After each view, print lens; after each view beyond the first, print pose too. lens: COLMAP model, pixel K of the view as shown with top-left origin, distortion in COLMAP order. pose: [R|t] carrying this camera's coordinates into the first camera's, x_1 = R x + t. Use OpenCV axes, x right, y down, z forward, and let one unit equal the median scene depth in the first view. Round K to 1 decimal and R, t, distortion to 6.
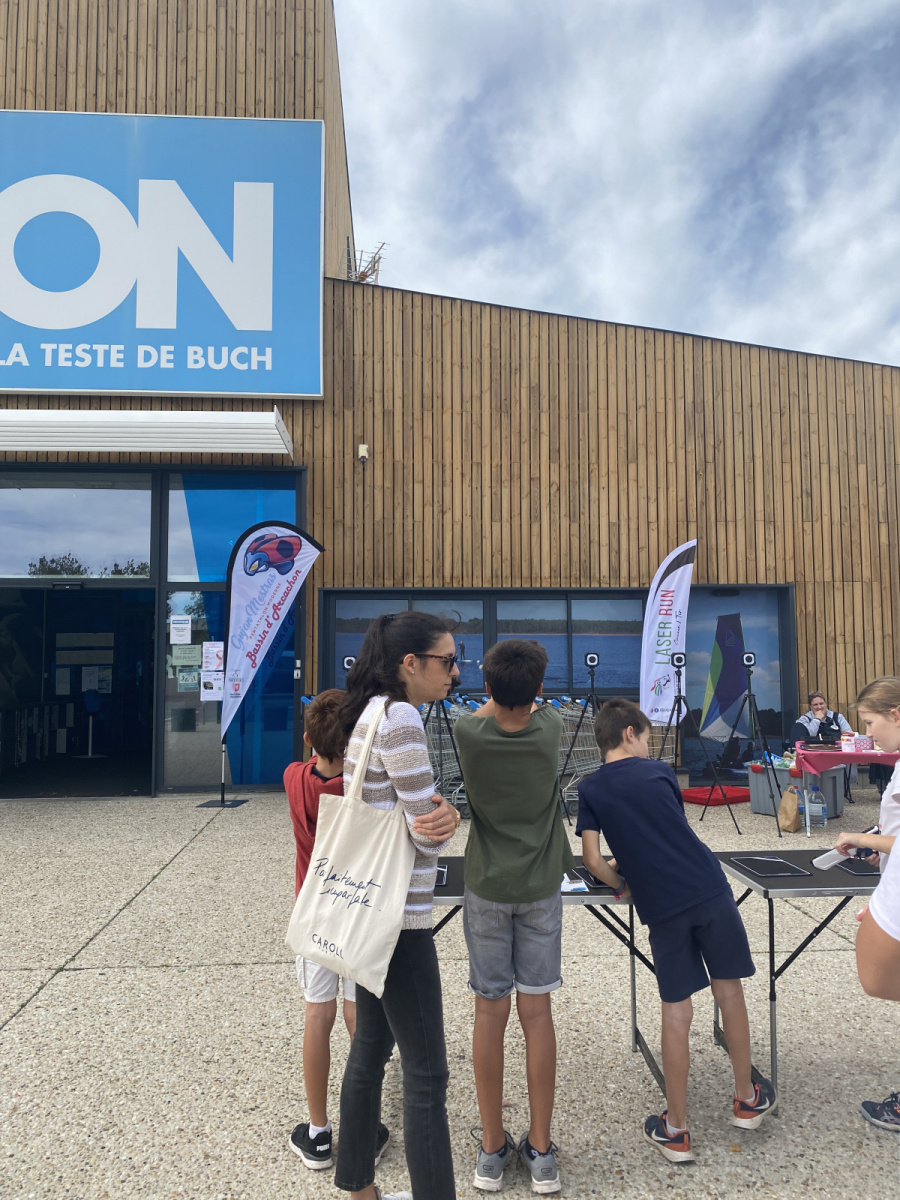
lens RADIAL K [[884.5, 0, 444.4], [0, 884.5, 610.6], [0, 0, 1]] dist [0.110270, -0.239958]
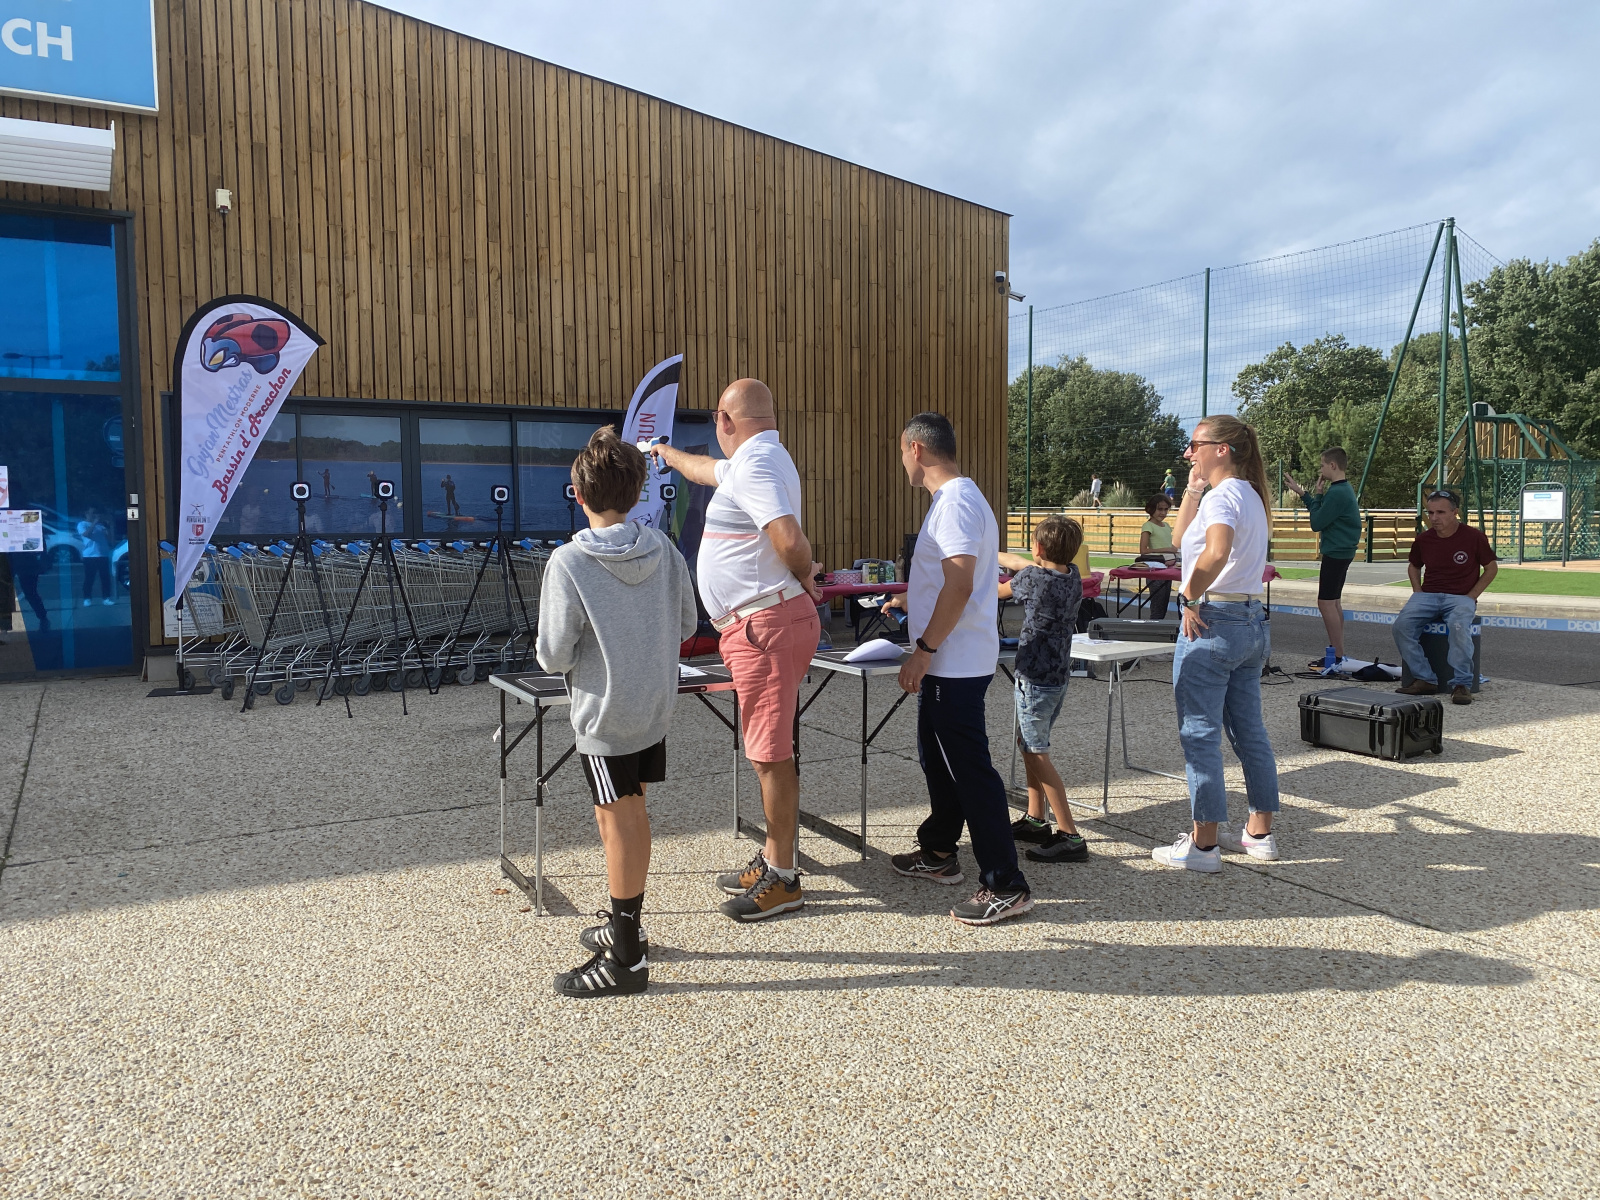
lens RADIAL K [[1203.5, 0, 800.0], [0, 1203.5, 600.0], [0, 0, 1]] dist [0.022589, -0.033068]
pose [[0.895222, -0.034123, 0.444312, -0.117372], [-0.023550, 0.992048, 0.123638, 0.007735], [-0.444997, -0.121147, 0.887300, -0.097231]]
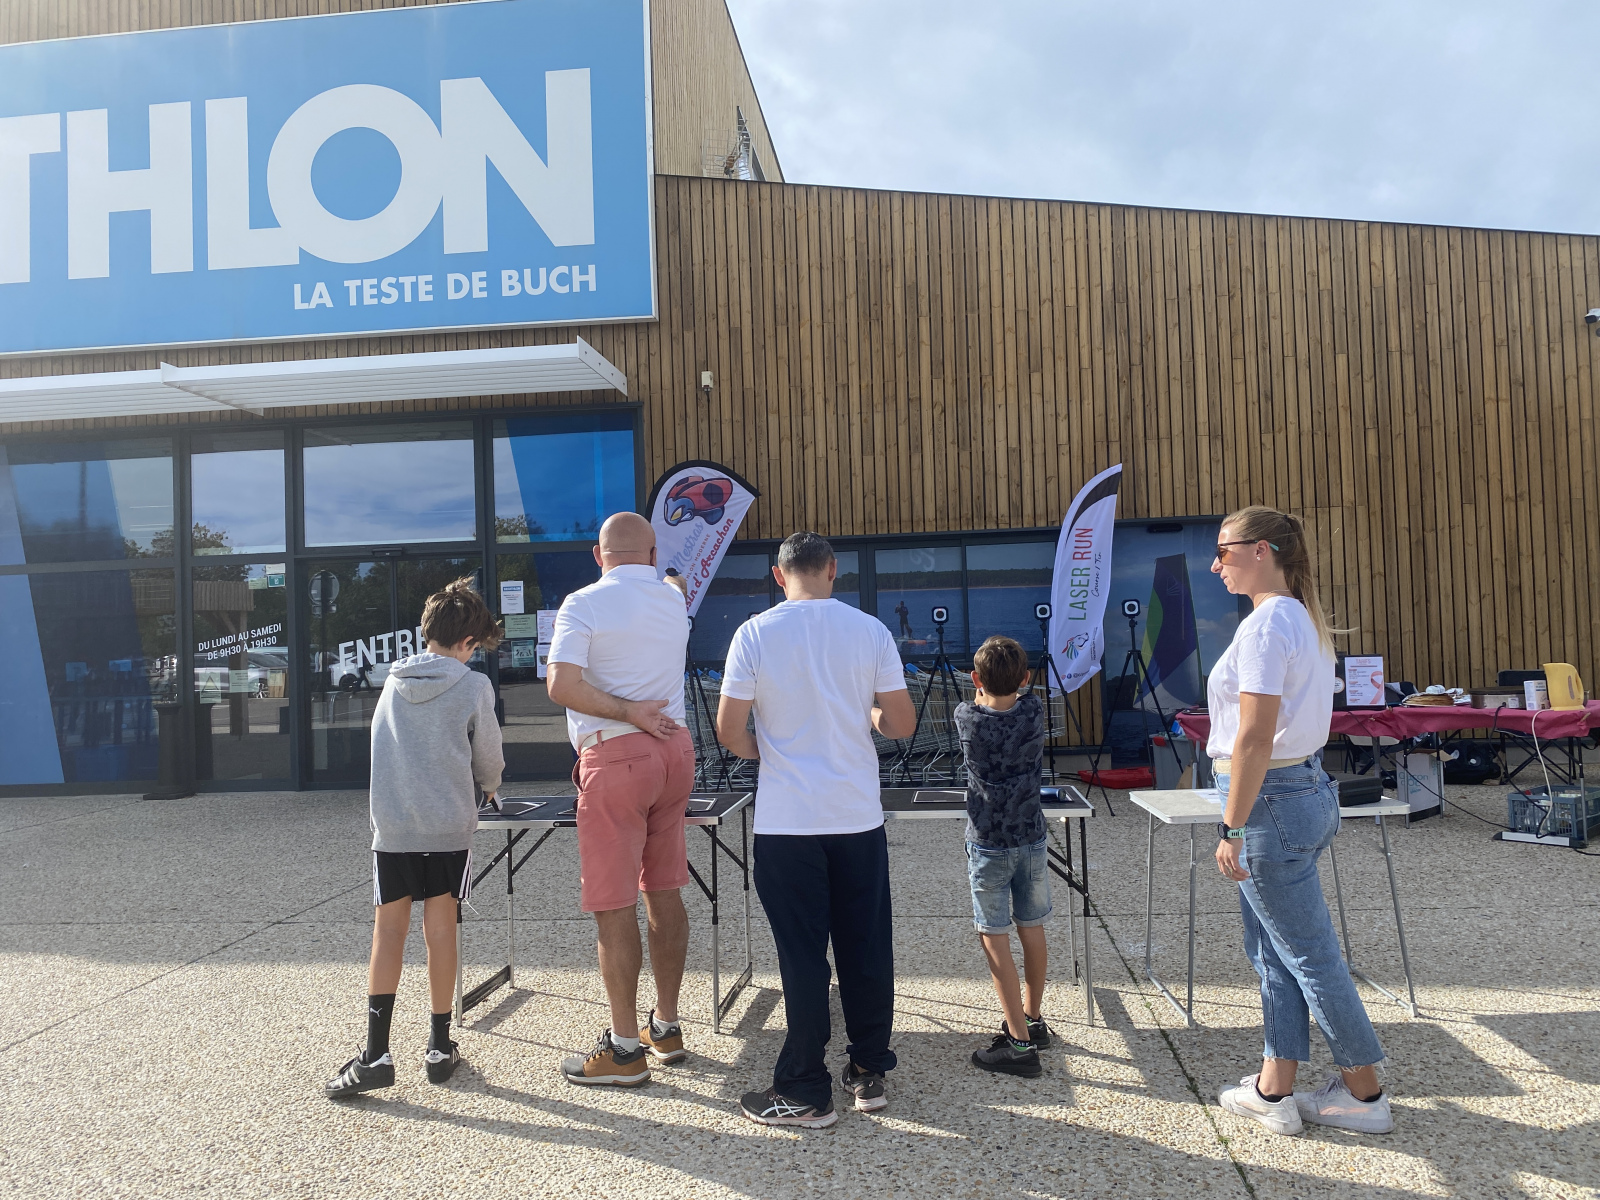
lens RADIAL K [[1198.3, 0, 805.1], [0, 1198.3, 621.4], [0, 0, 1]] dist [0.088901, -0.157215]
pose [[0.985963, -0.030814, -0.164093, 0.178996], [0.037981, 0.998449, 0.040718, 0.006897], [0.162584, -0.046379, 0.985604, -0.118973]]
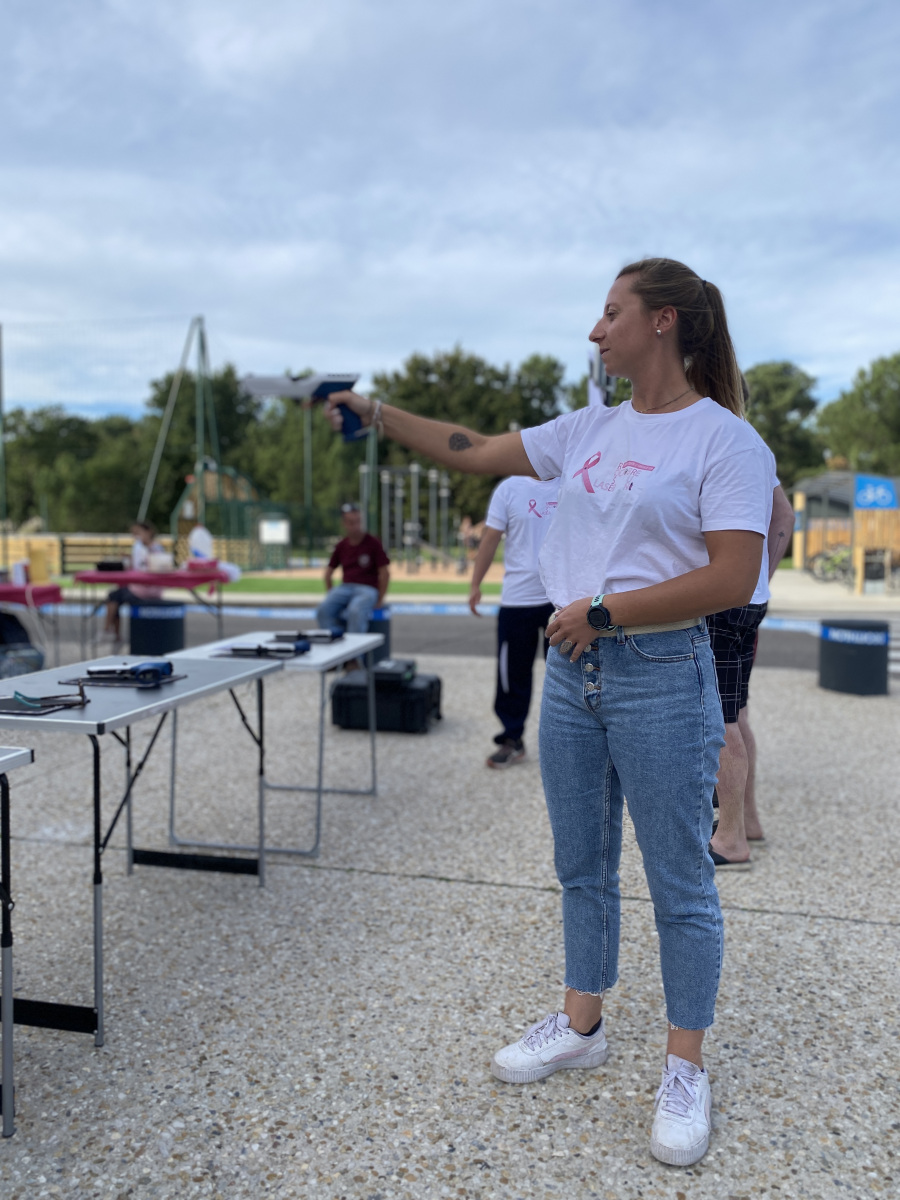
lens RADIAL K [[902.6, 0, 443.6], [0, 902.6, 601.6], [0, 0, 1]] dist [0.022589, -0.033068]
pose [[0.279595, -0.055959, 0.958486, -0.062509], [-0.060948, 0.995252, 0.075884, 0.044153], [-0.958181, -0.079635, 0.274857, 0.165800]]
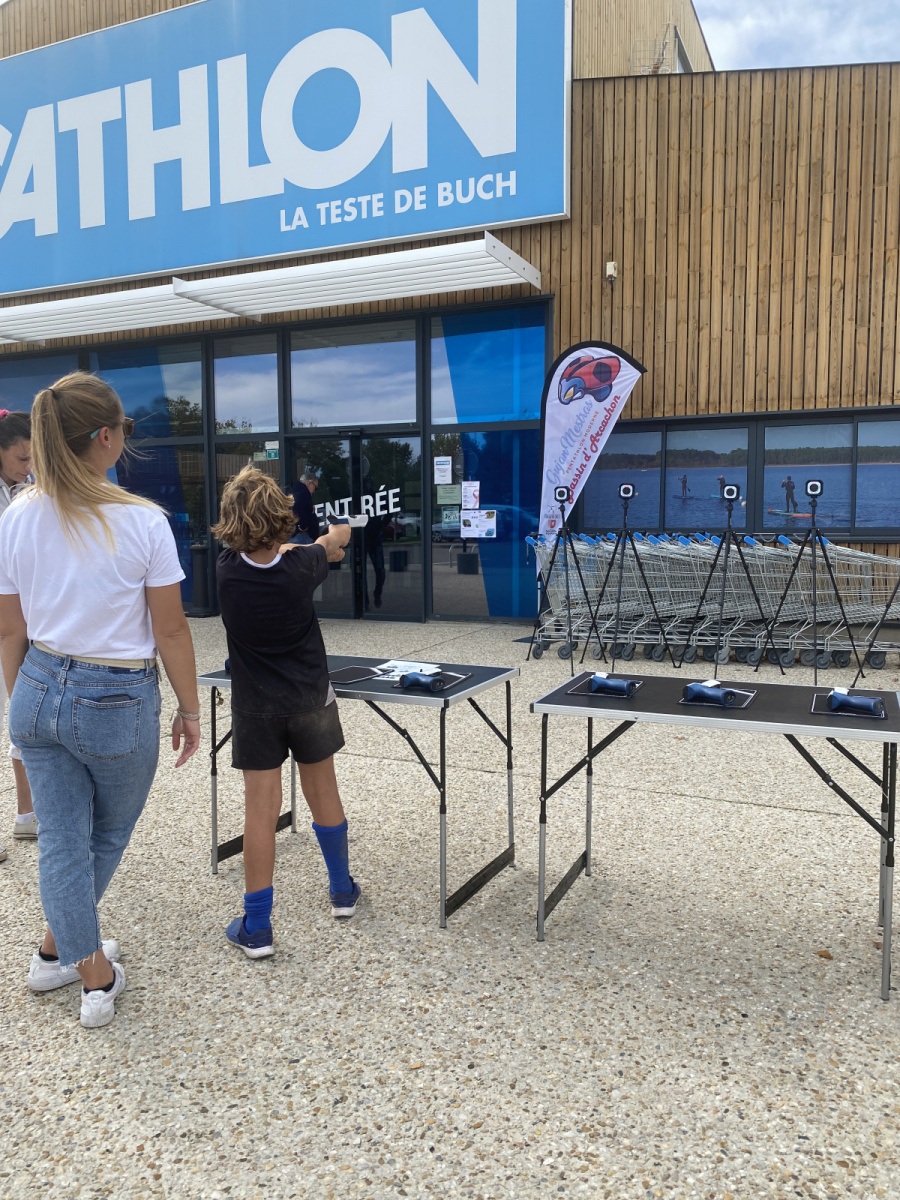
lens RADIAL K [[909.5, 0, 450.0], [0, 909.5, 600.0], [0, 0, 1]] dist [0.004430, -0.006330]
pose [[0.888230, 0.040438, -0.457616, 0.204130], [0.028539, 0.989337, 0.142820, 0.020188], [0.458512, -0.139917, 0.877605, 0.044589]]
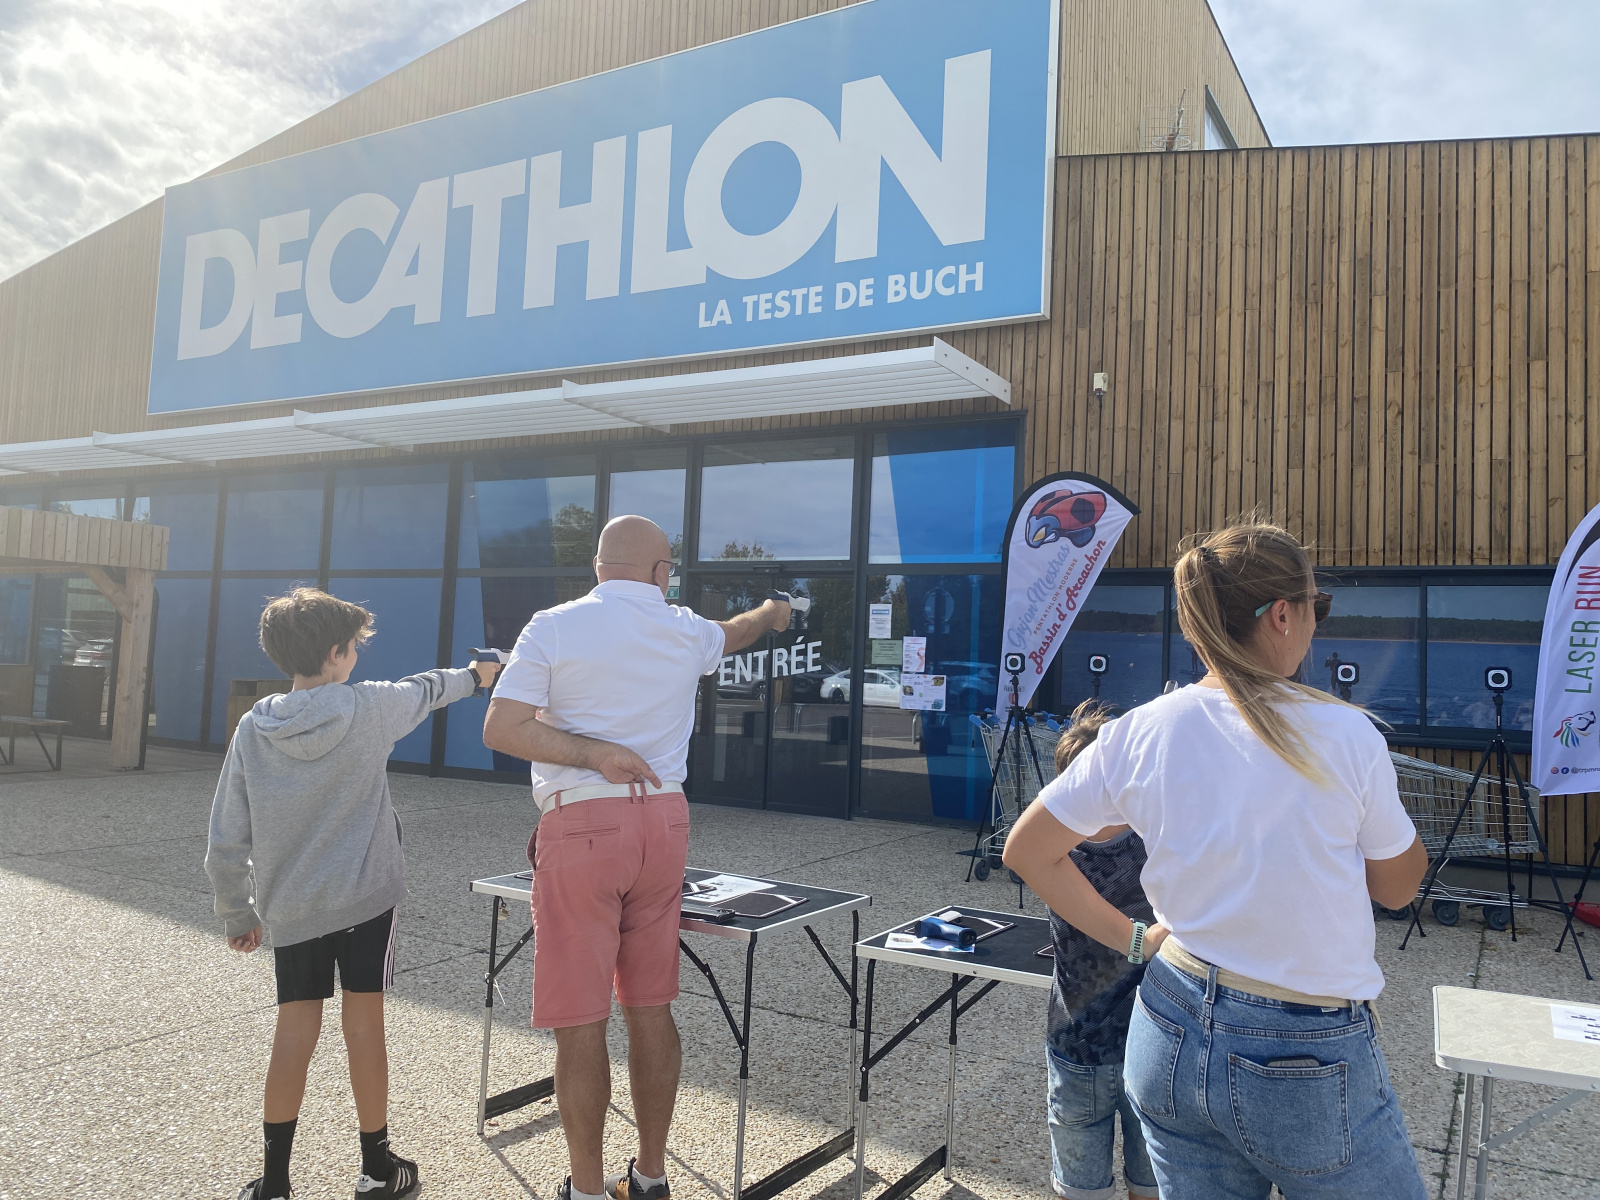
lens RADIAL K [[1210.1, 0, 806.8], [0, 1210.1, 596.3], [0, 0, 1]] dist [0.060541, -0.108338]
pose [[0.833967, 0.004585, -0.551795, 0.257736], [-0.010338, 0.999920, -0.007315, 0.006563], [0.551718, 0.011805, 0.833947, 0.033576]]
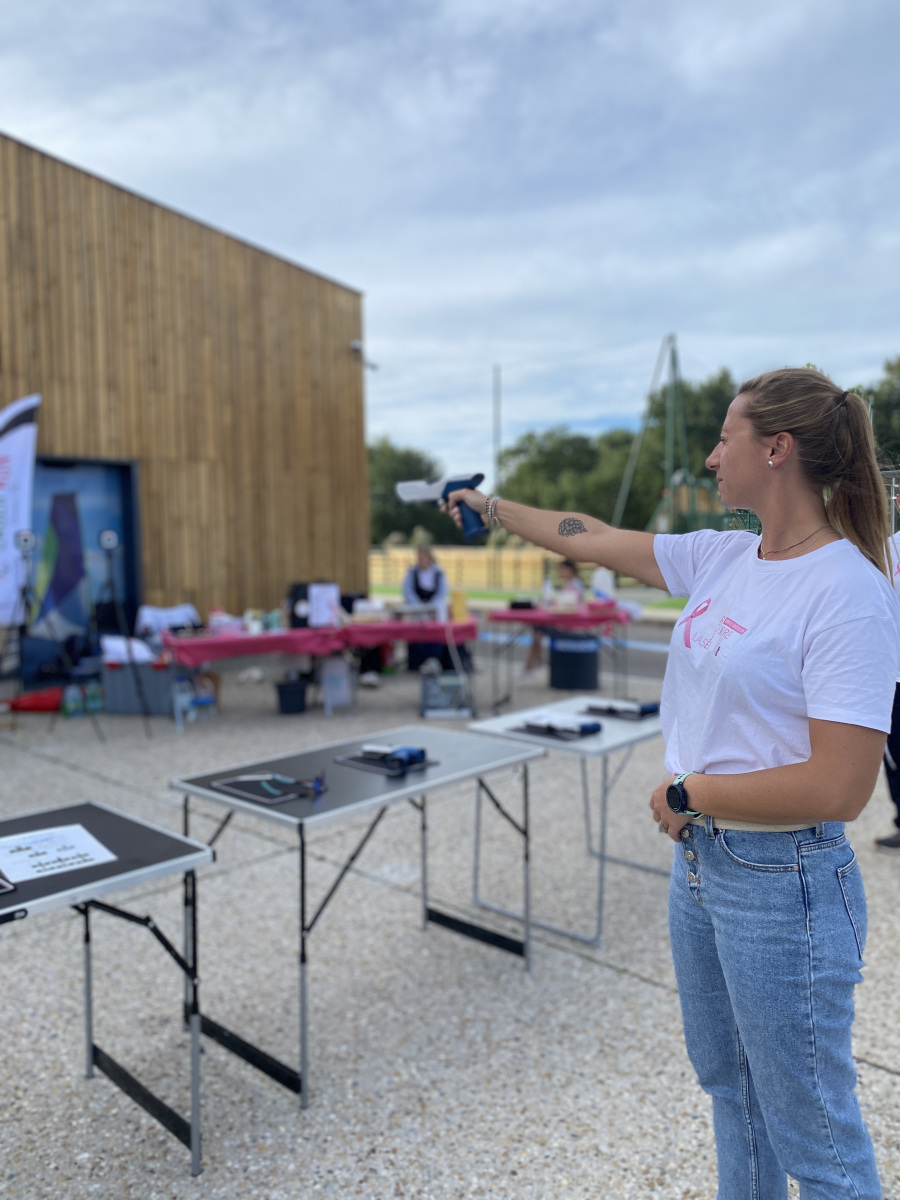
lens RADIAL K [[909.5, 0, 450.0], [0, 909.5, 600.0], [0, 0, 1]] dist [0.004430, -0.006330]
pose [[0.726335, -0.044272, 0.685914, -0.018601], [-0.029964, 0.994935, 0.095948, 0.013611], [-0.686688, -0.090243, 0.721329, 0.109138]]
